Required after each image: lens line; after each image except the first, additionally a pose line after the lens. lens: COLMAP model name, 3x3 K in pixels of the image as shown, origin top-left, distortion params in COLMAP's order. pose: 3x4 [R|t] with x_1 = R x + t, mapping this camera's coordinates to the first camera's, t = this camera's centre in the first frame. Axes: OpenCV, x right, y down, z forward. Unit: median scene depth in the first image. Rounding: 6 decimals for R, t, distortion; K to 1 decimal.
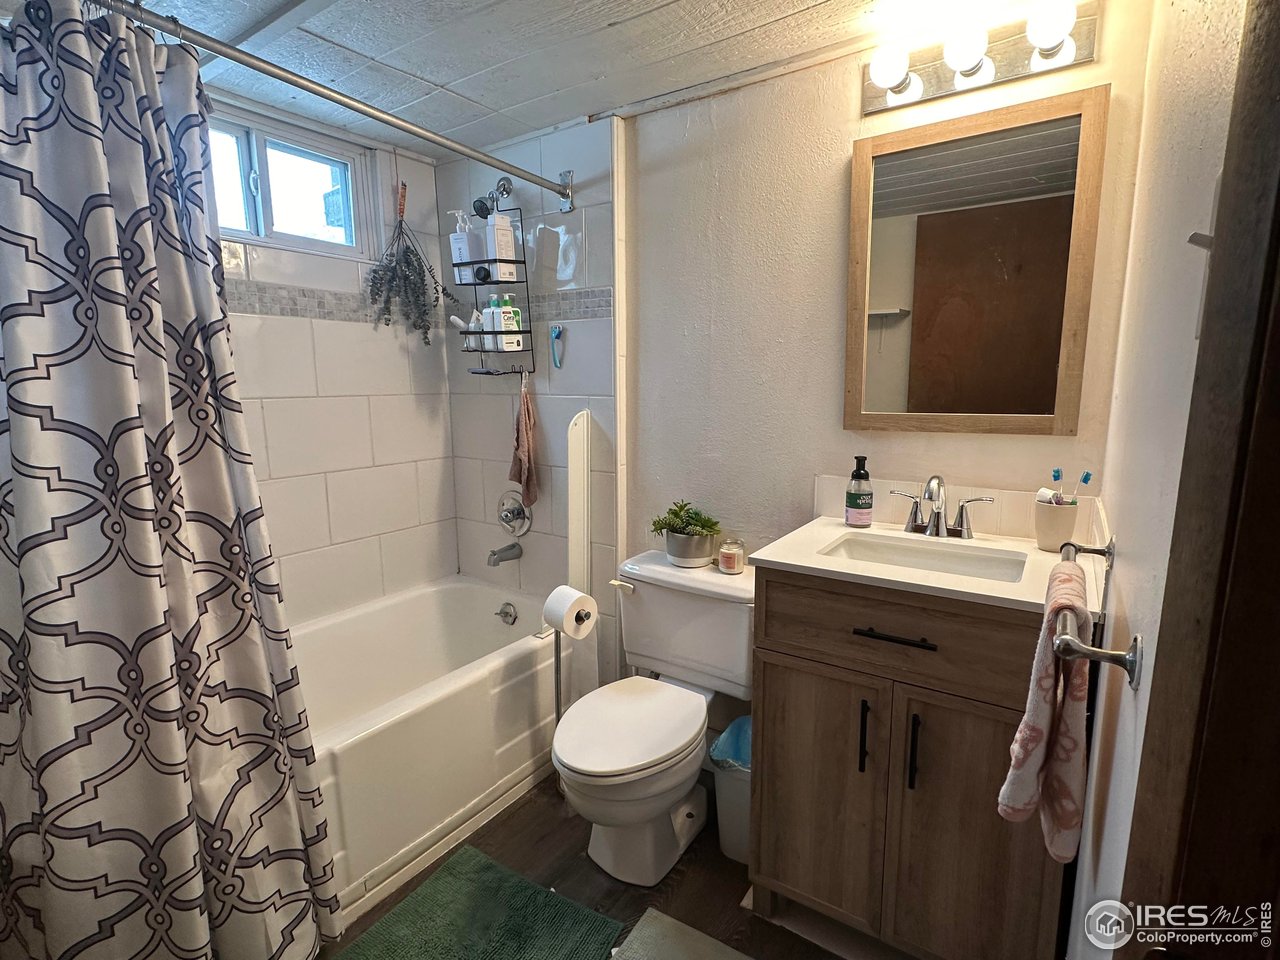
lens RADIAL K [[626.2, 0, 641.1], [0, 626.2, 483.8], [0, 0, 1]] dist [0.000216, -0.000143]
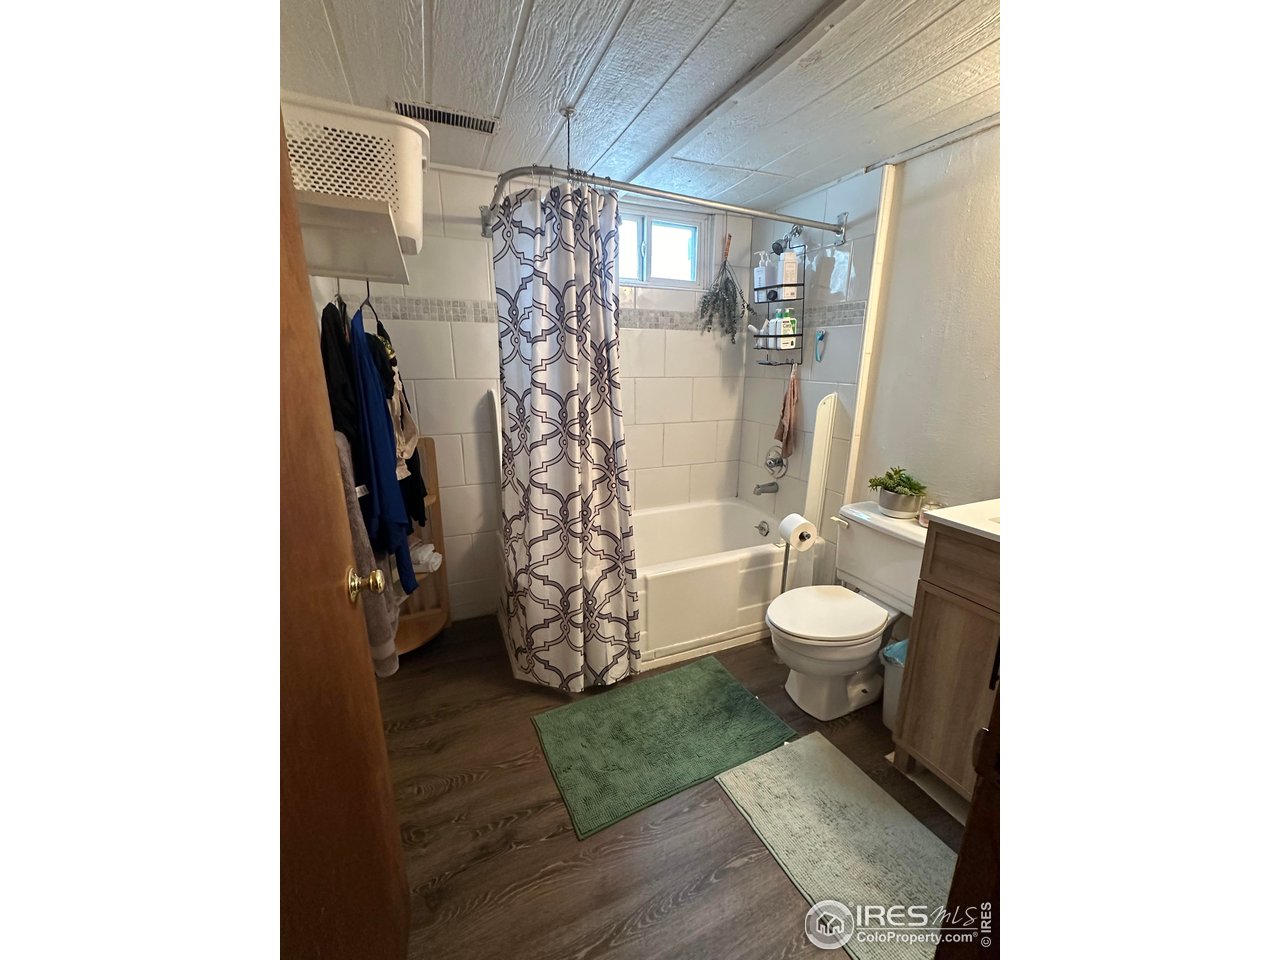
lens RADIAL K [[460.2, 0, 638.7], [0, 460.2, 481.4], [0, 0, 1]] dist [0.011290, -0.000027]
pose [[0.850578, 0.145728, -0.505254, 0.117830], [-0.098771, 0.988007, 0.118688, -0.005532], [0.516490, -0.051049, 0.854770, -0.134510]]
